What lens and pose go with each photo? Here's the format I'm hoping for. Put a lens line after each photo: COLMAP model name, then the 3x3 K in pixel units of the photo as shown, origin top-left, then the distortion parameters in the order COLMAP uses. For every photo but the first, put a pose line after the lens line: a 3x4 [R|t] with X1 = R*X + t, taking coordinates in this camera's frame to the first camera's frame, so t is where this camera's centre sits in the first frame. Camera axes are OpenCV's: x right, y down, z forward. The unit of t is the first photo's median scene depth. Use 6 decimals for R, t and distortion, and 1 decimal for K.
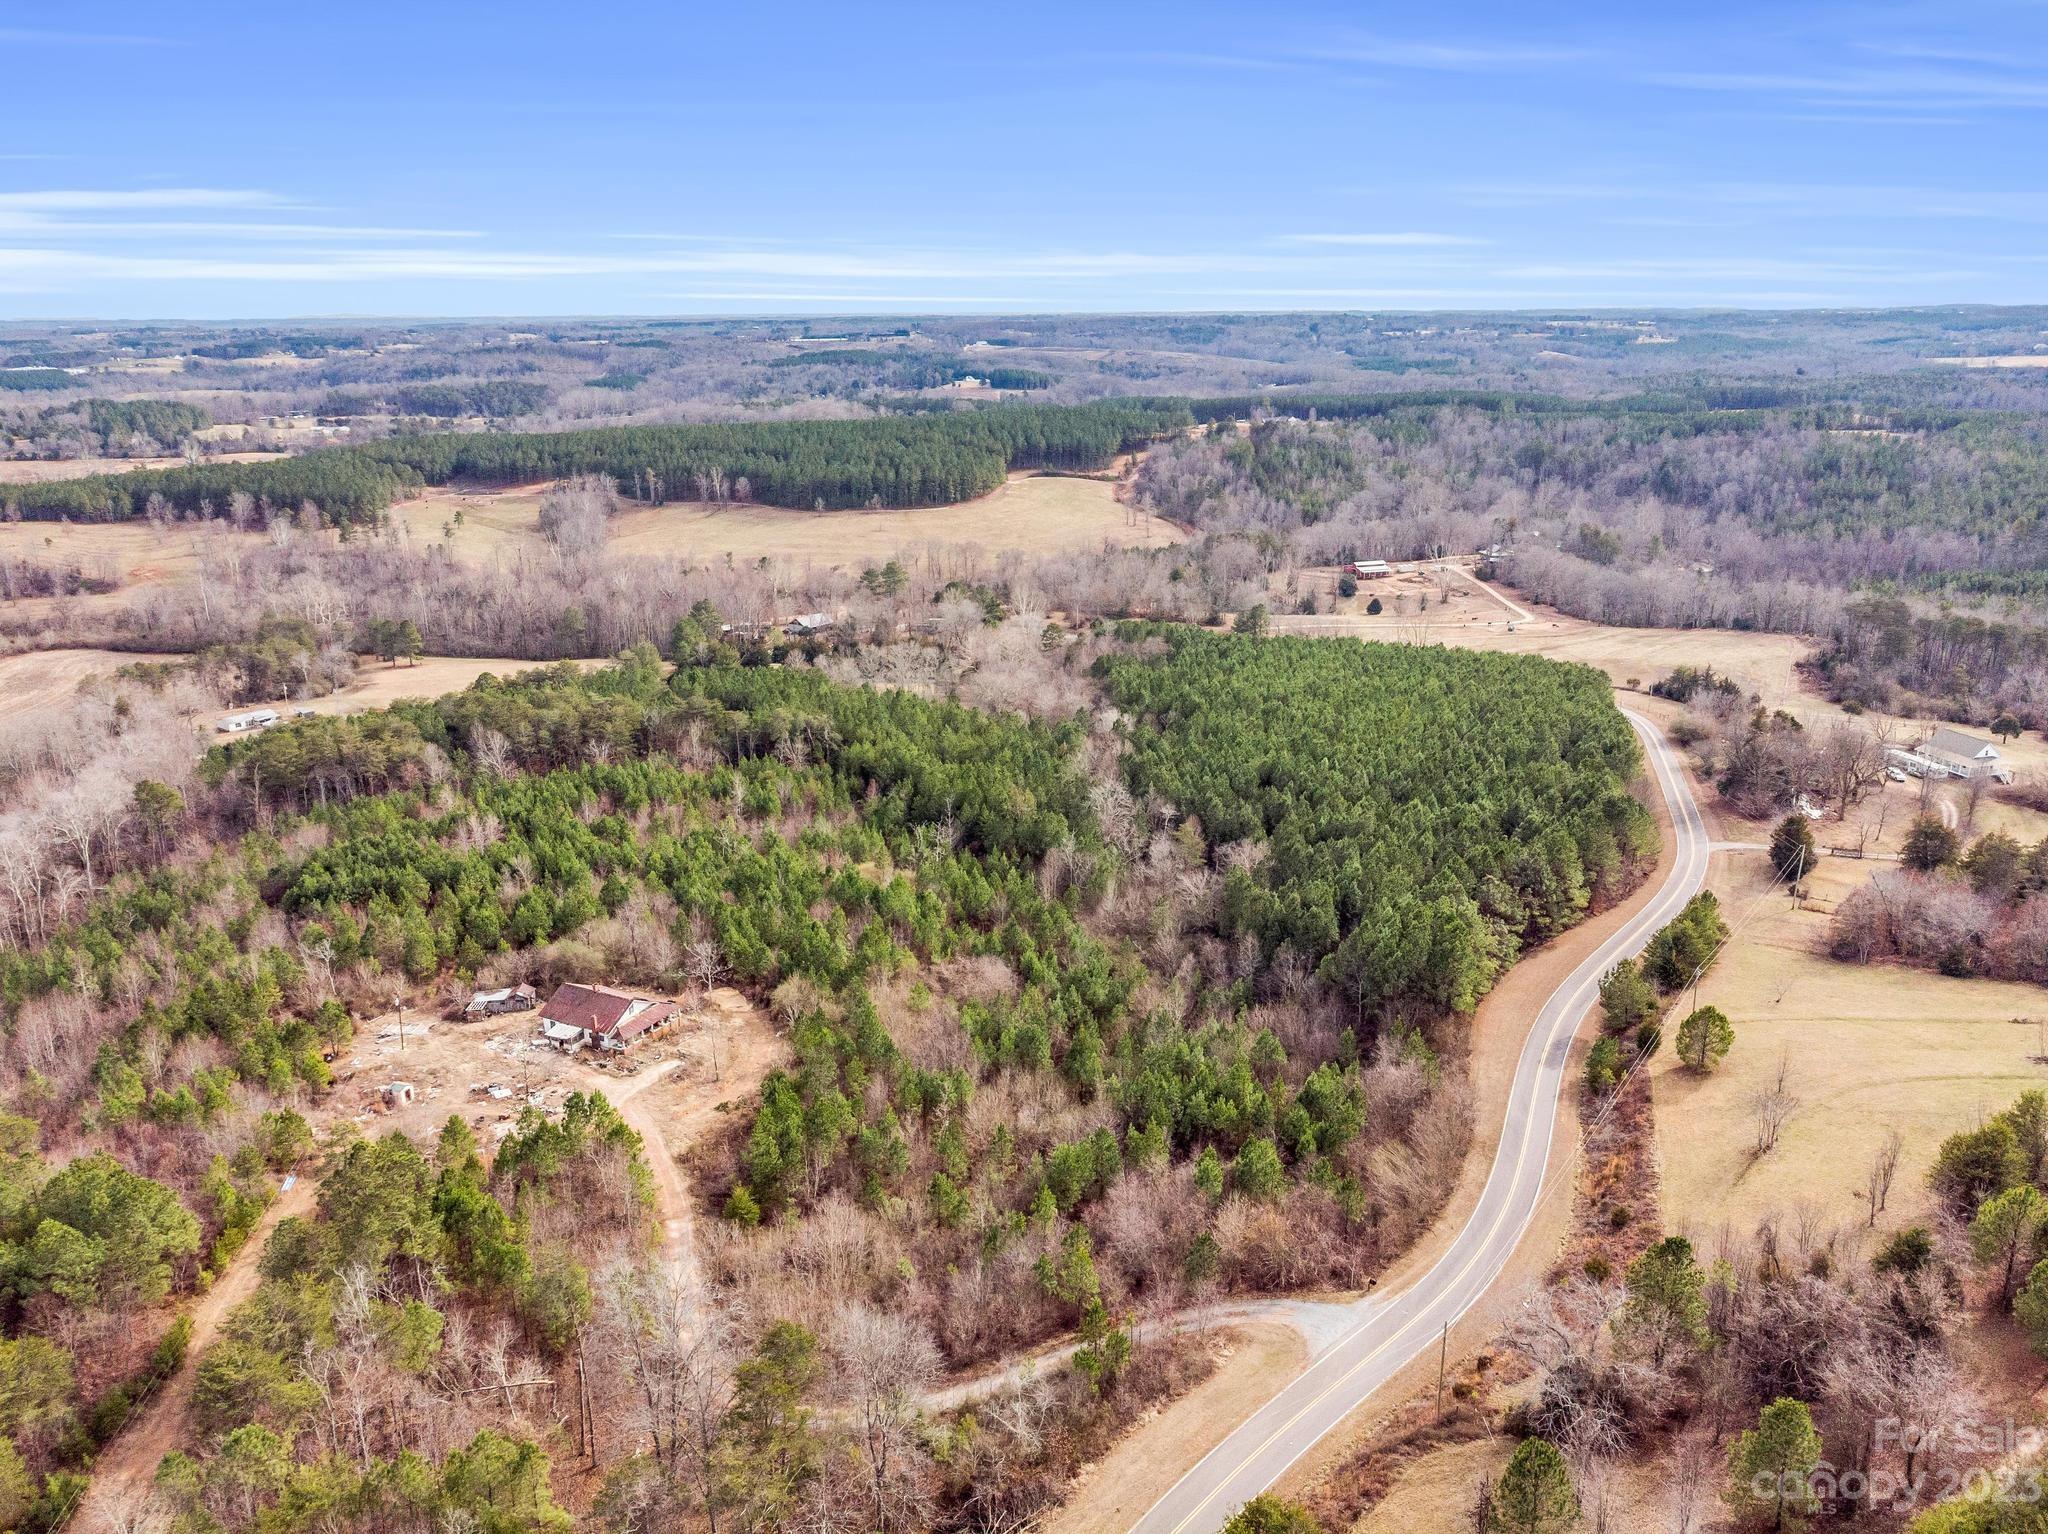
lens RADIAL K [[1507.1, 0, 1028.6], [0, 1507.1, 757.4], [0, 0, 1]] dist [-0.002965, 0.022166]
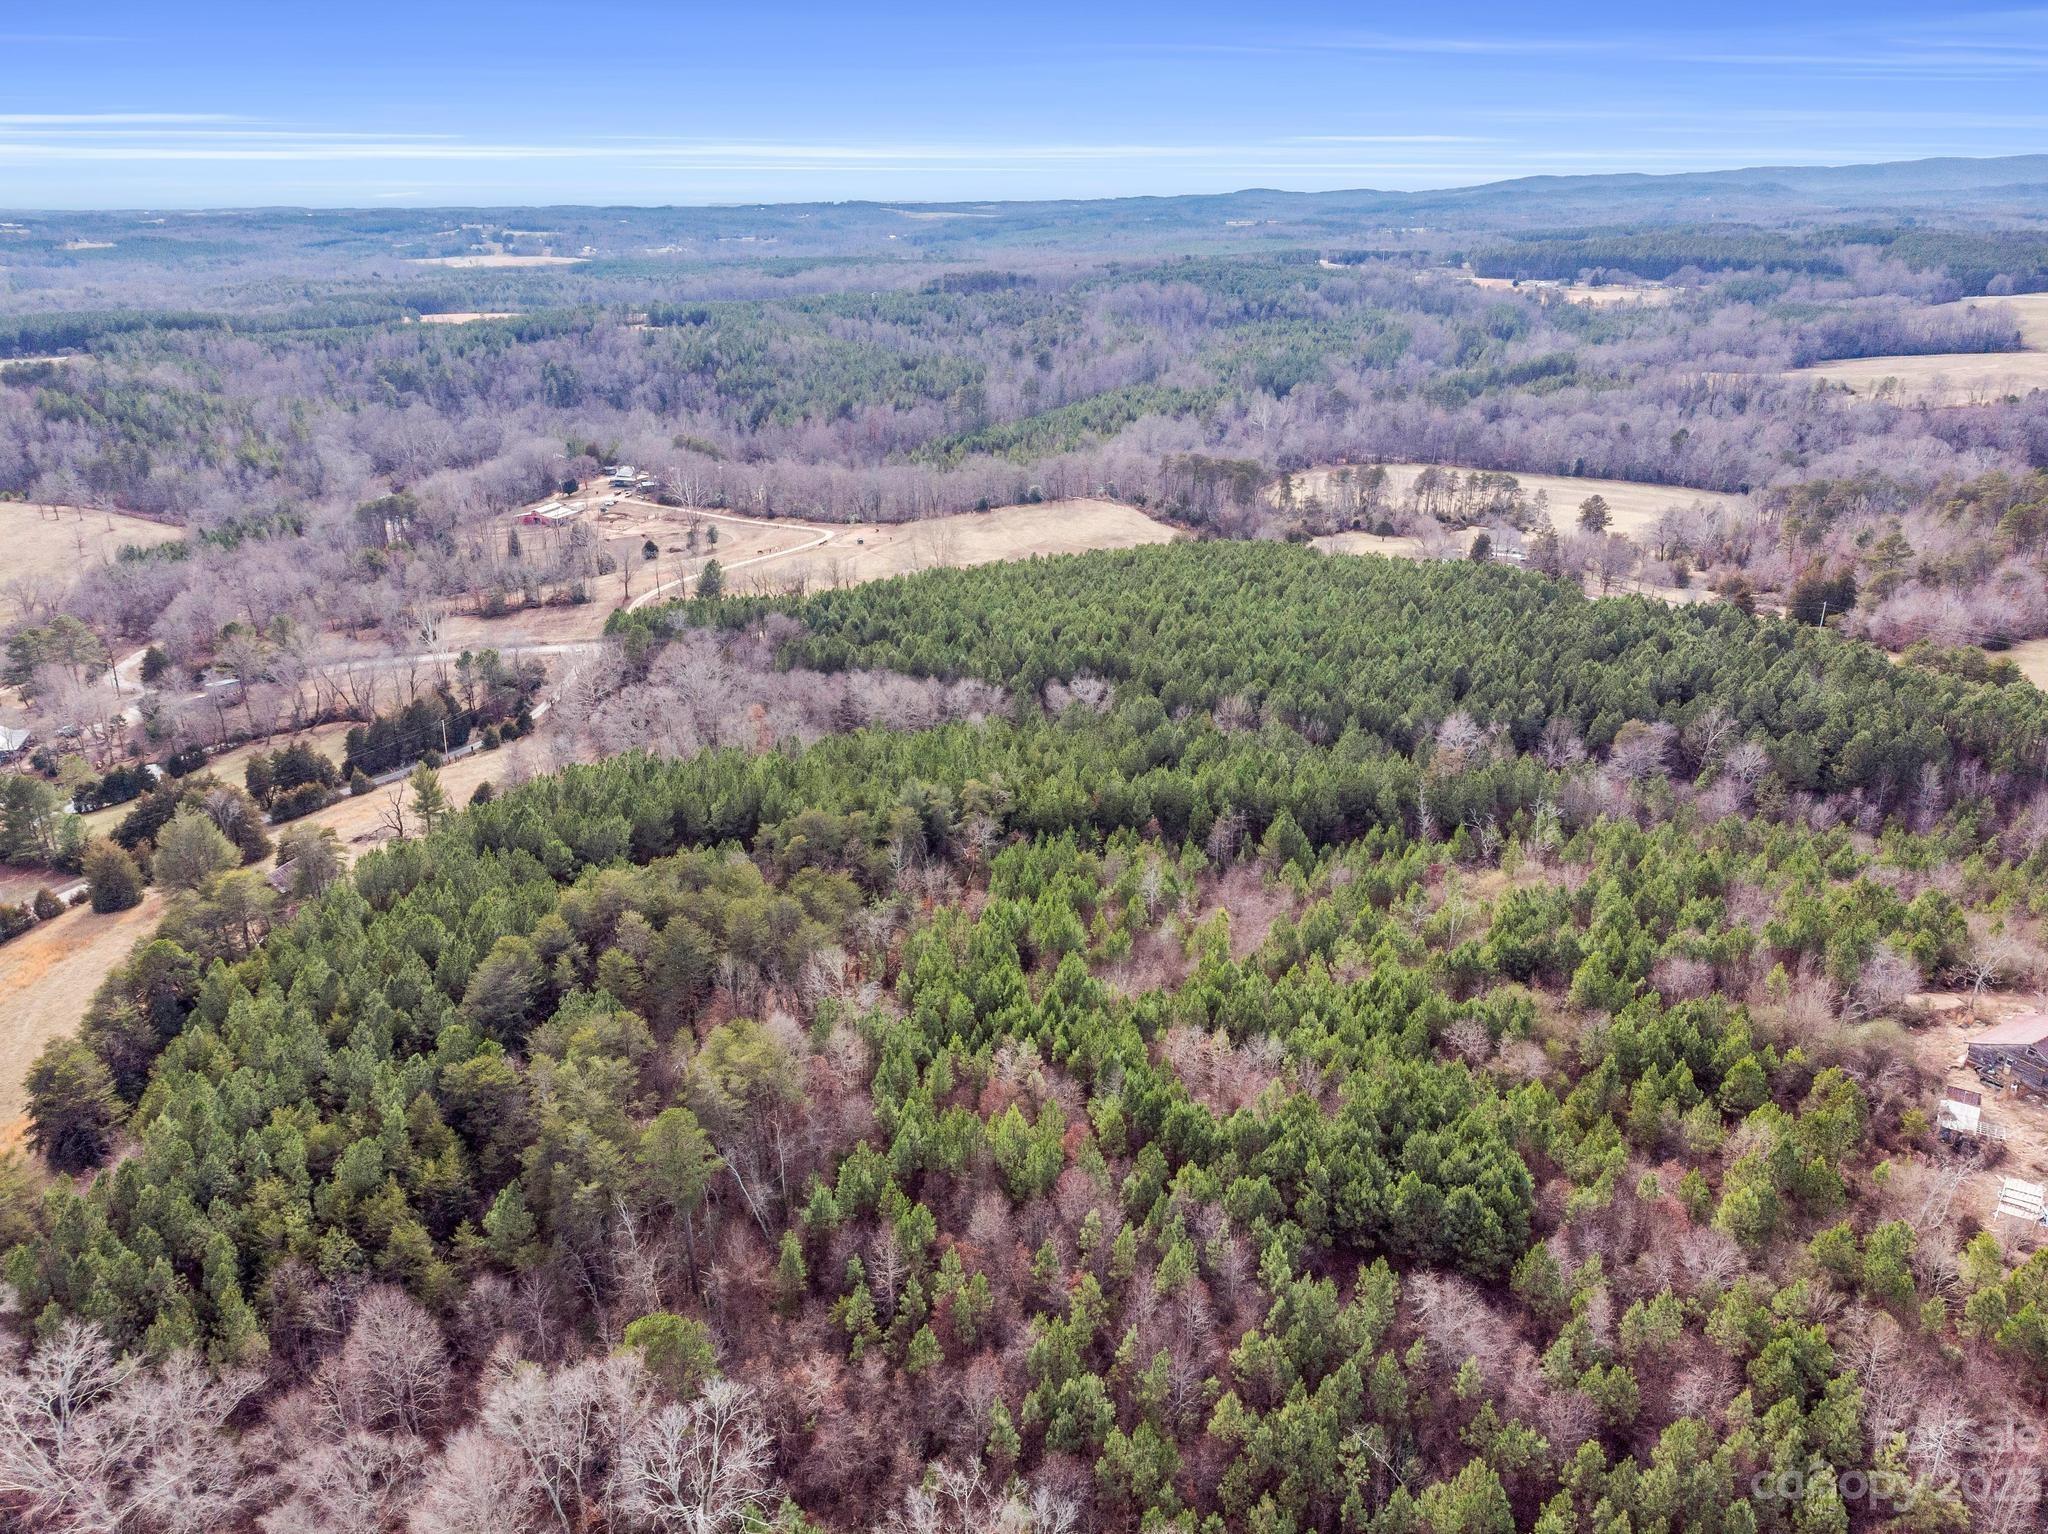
lens RADIAL K [[1507.1, 0, 1032.2], [0, 1507.1, 763.5], [0, 0, 1]] dist [-0.002965, 0.022166]
pose [[0.542389, -0.292487, 0.787570, -0.243825], [0.243020, 0.951986, 0.186183, -0.057467], [-0.804211, 0.090412, 0.587427, 0.192005]]
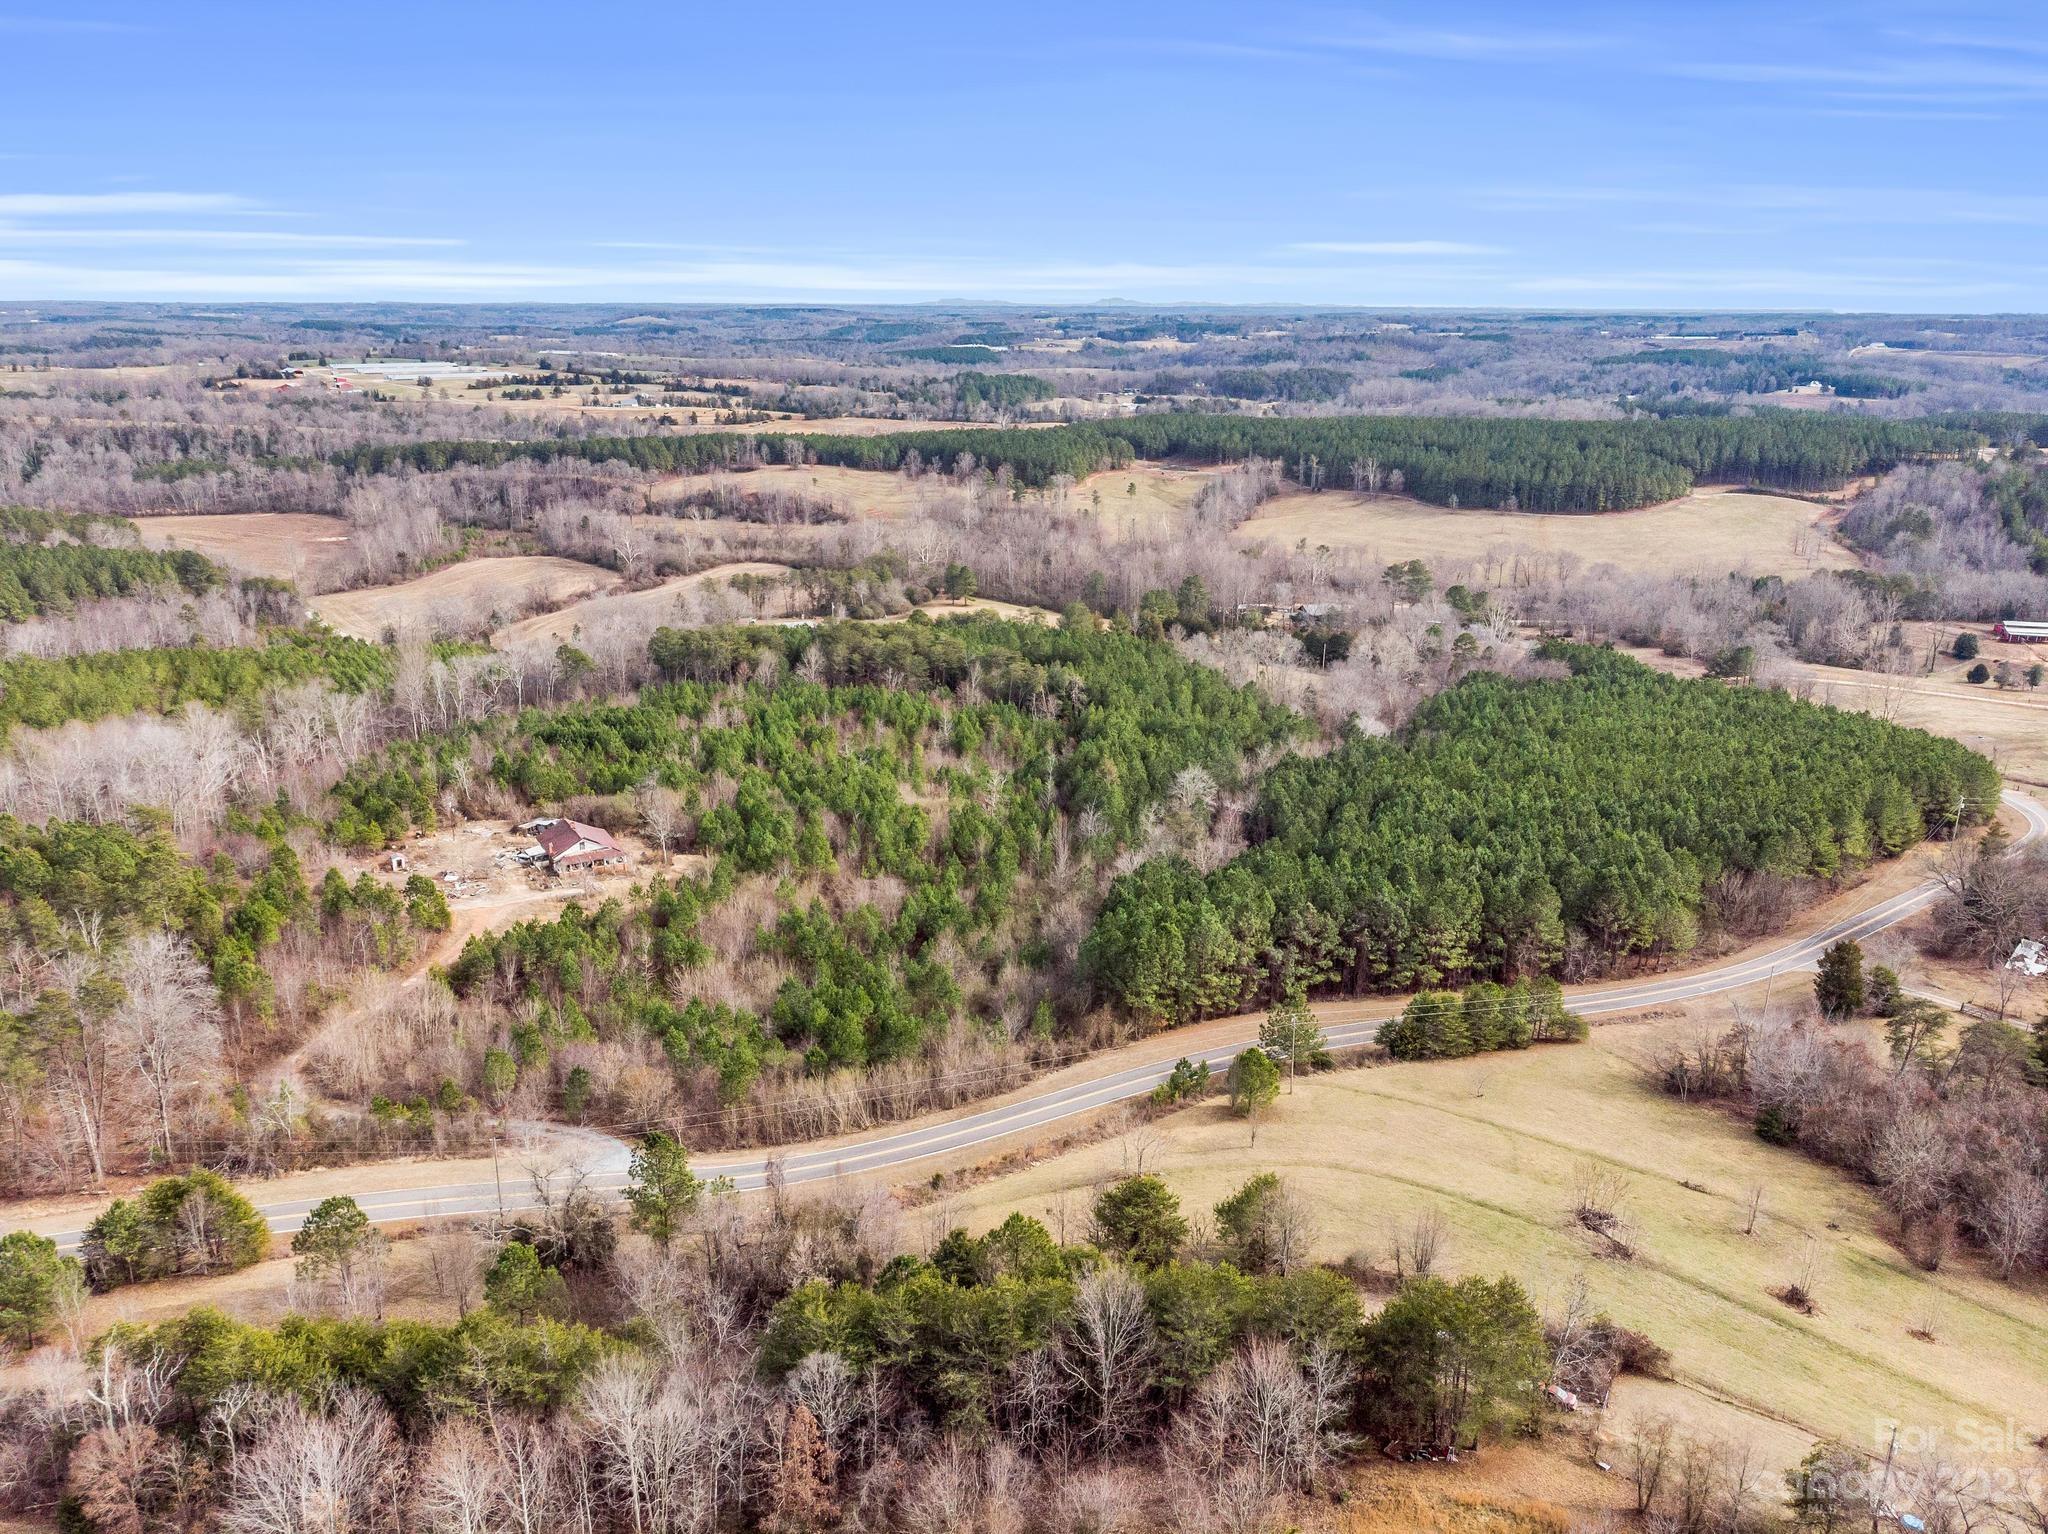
lens RADIAL K [[1507.1, 0, 1029.5], [0, 1507.1, 715.0], [0, 0, 1]] dist [-0.002965, 0.022166]
pose [[0.843653, 0.154568, -0.514158, 0.138932], [-0.165269, 0.985926, 0.025212, -0.007914], [0.510818, 0.063704, 0.857325, 0.015492]]
